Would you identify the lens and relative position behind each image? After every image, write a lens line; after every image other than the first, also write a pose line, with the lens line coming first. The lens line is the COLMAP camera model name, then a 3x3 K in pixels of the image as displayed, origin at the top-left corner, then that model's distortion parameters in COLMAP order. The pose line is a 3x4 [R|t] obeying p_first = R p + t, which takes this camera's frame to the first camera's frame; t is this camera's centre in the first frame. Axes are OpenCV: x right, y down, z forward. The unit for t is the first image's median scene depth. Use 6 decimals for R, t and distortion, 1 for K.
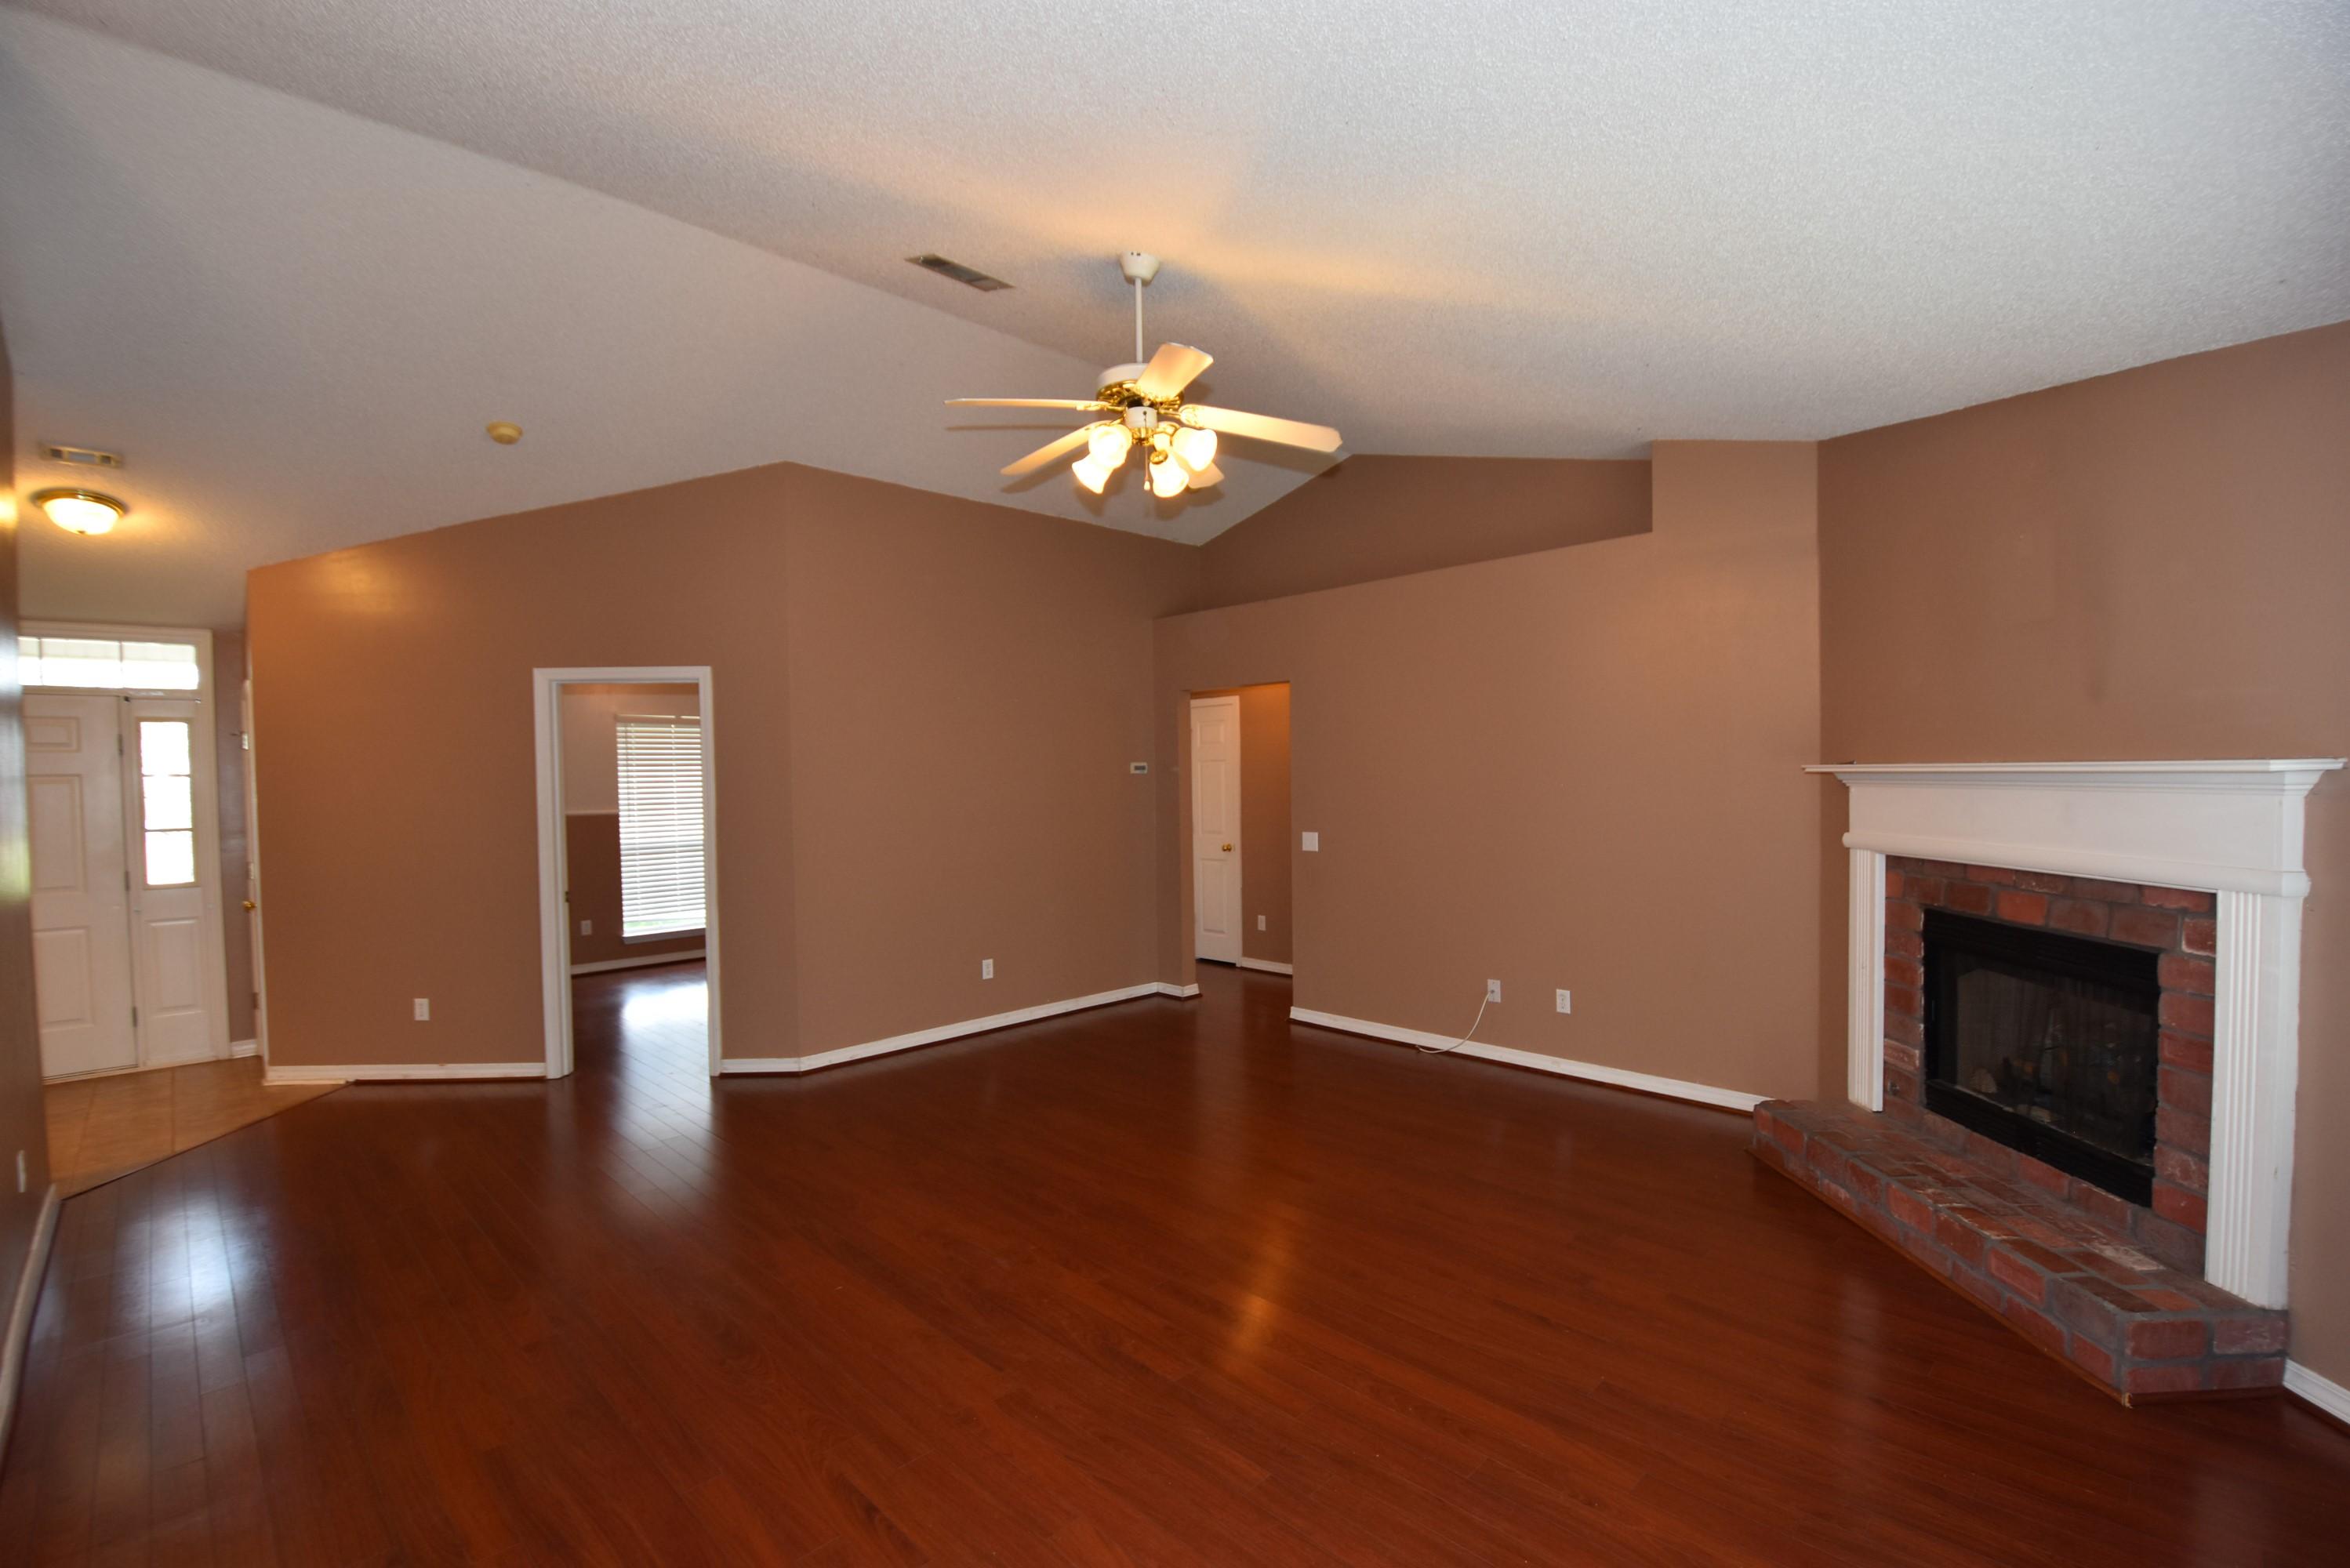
lens RADIAL K [[1048.4, 0, 1175.0], [0, 1048.4, 784.0], [0, 0, 1]] dist [-0.001157, -0.000431]
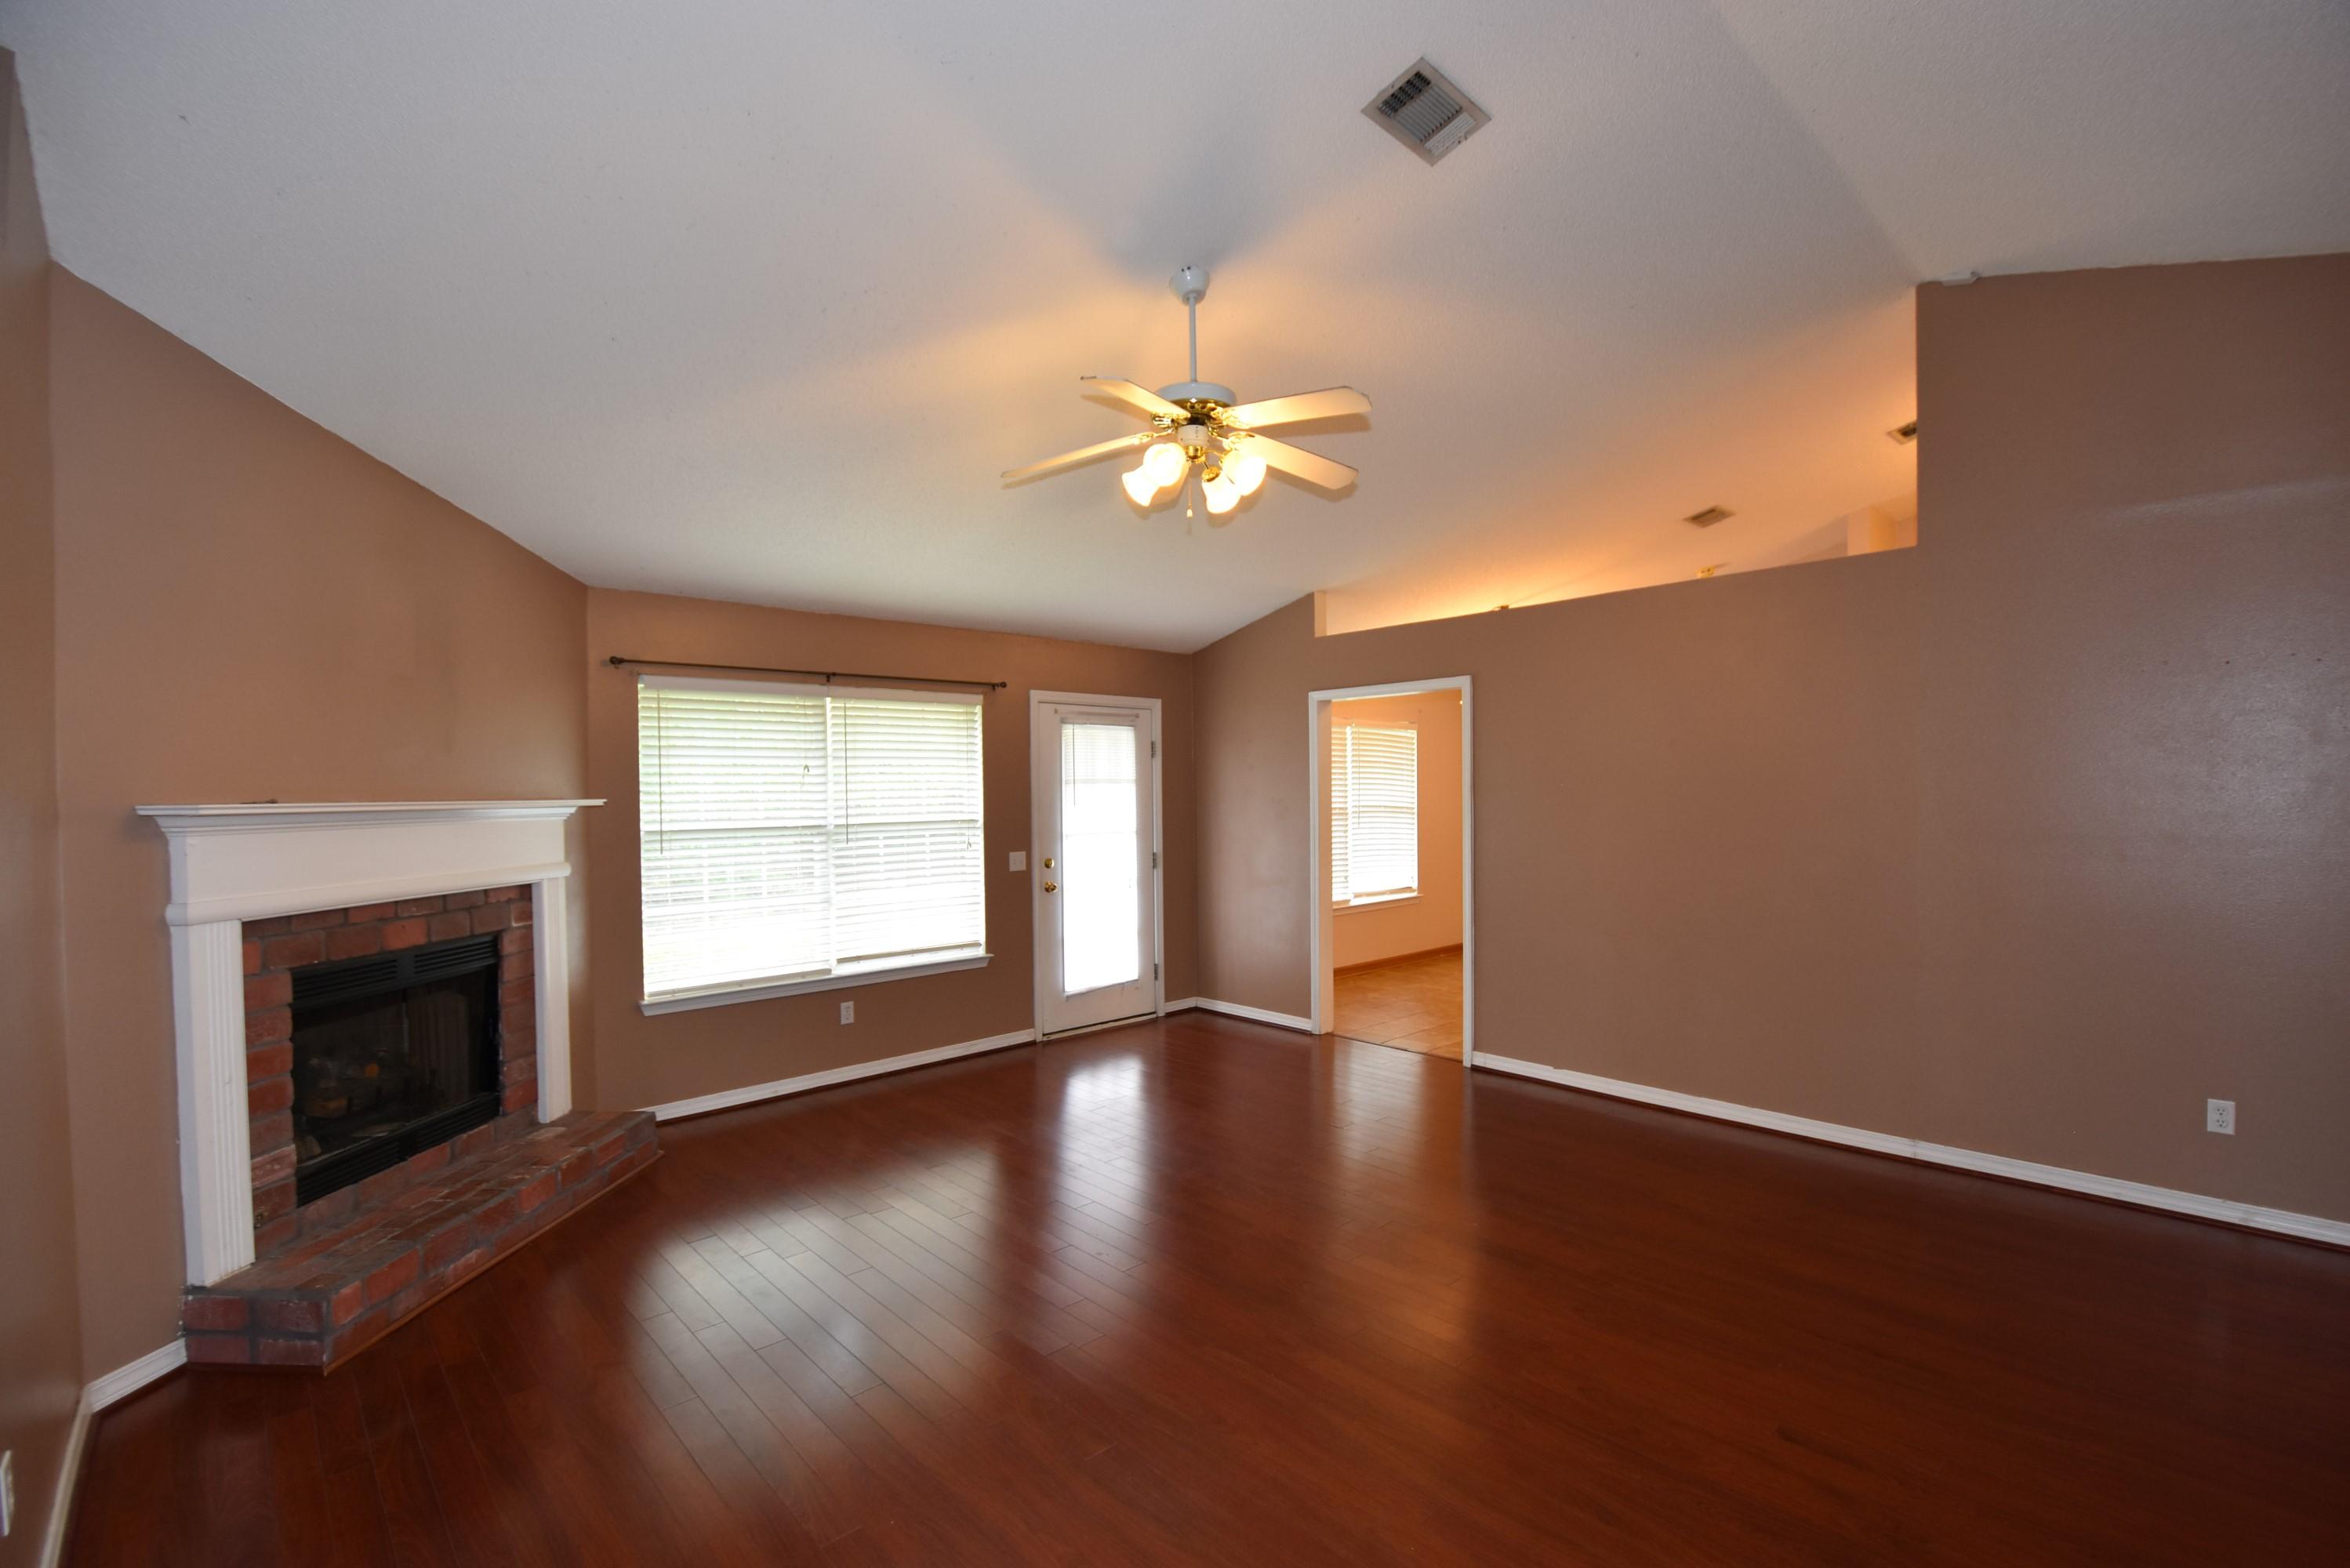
lens RADIAL K [[1048.4, 0, 1175.0], [0, 1048.4, 784.0], [0, 0, 1]] dist [-0.001157, -0.000431]
pose [[-0.998885, 0.035260, 0.031405, -0.037899], [0.035332, 0.999374, 0.001732, -0.012206], [-0.031325, 0.002839, -0.999505, 2.043942]]
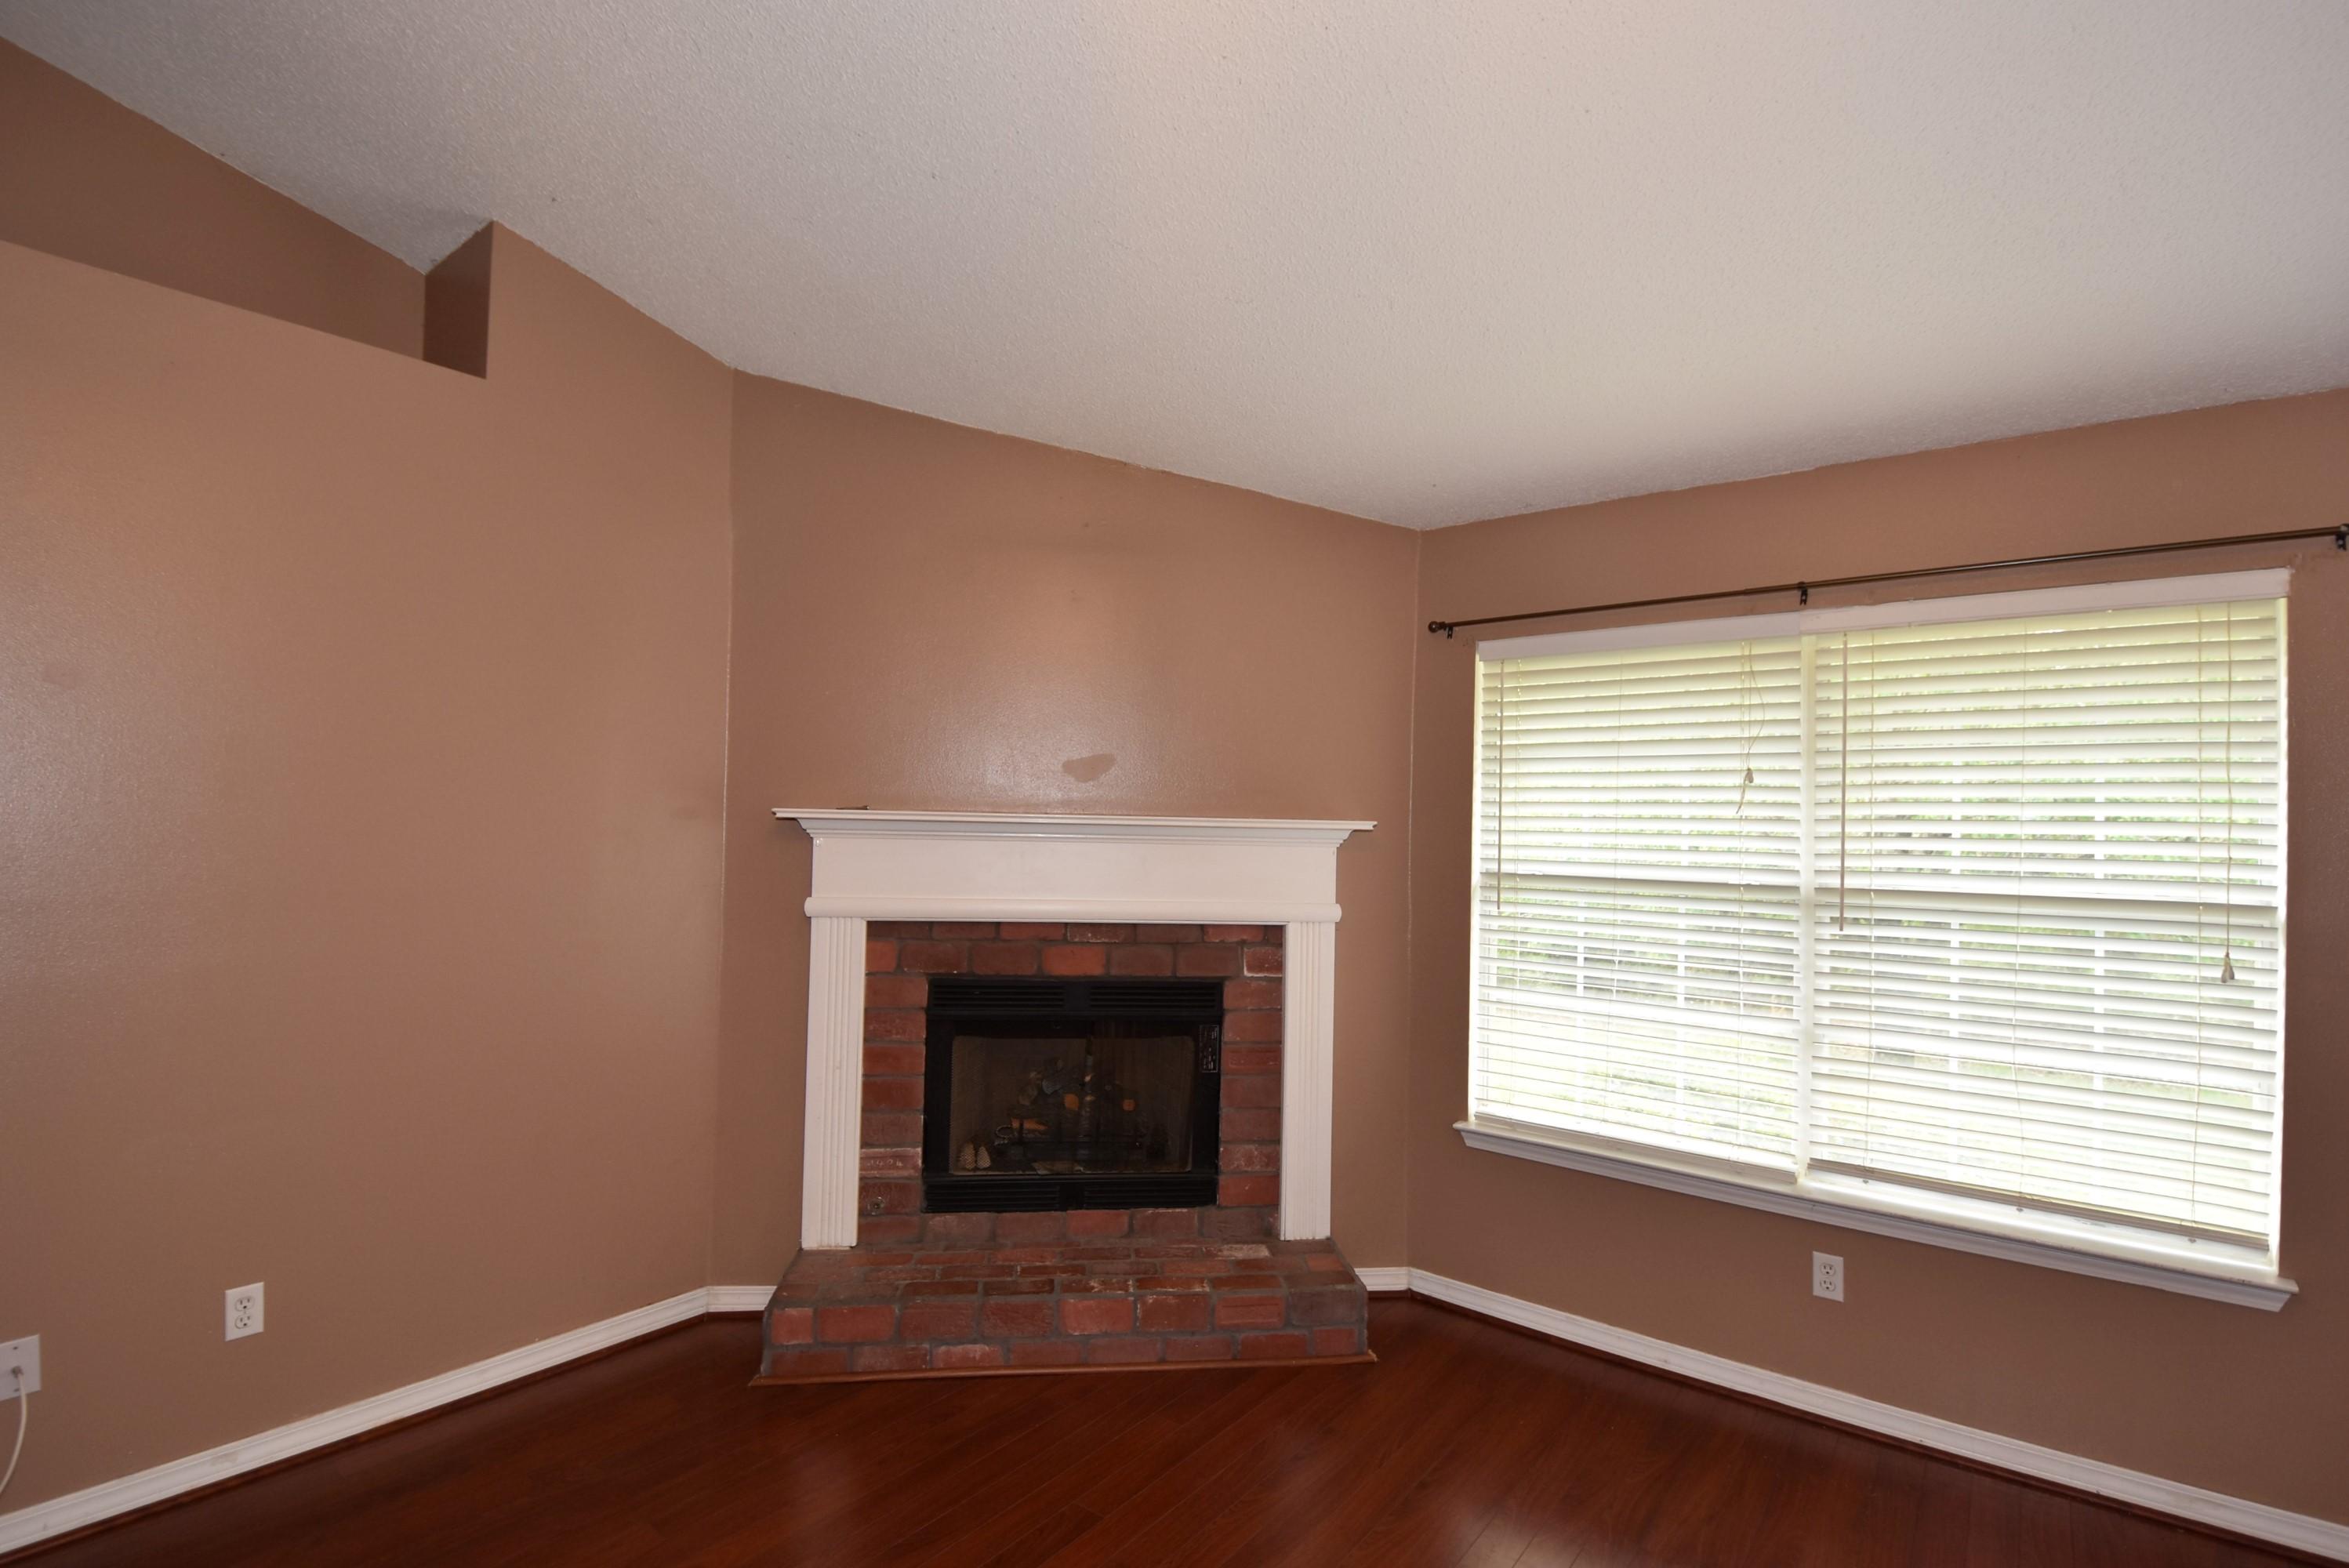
lens RADIAL K [[1081.0, 0, 1175.0], [0, 1081.0, 802.1], [0, 0, 1]] dist [0.021884, -0.023420]
pose [[-0.132108, 0.037010, 0.990544, -0.227663], [-0.009109, 0.999215, -0.038549, 0.006105], [-0.991193, -0.014116, -0.131667, 1.028673]]
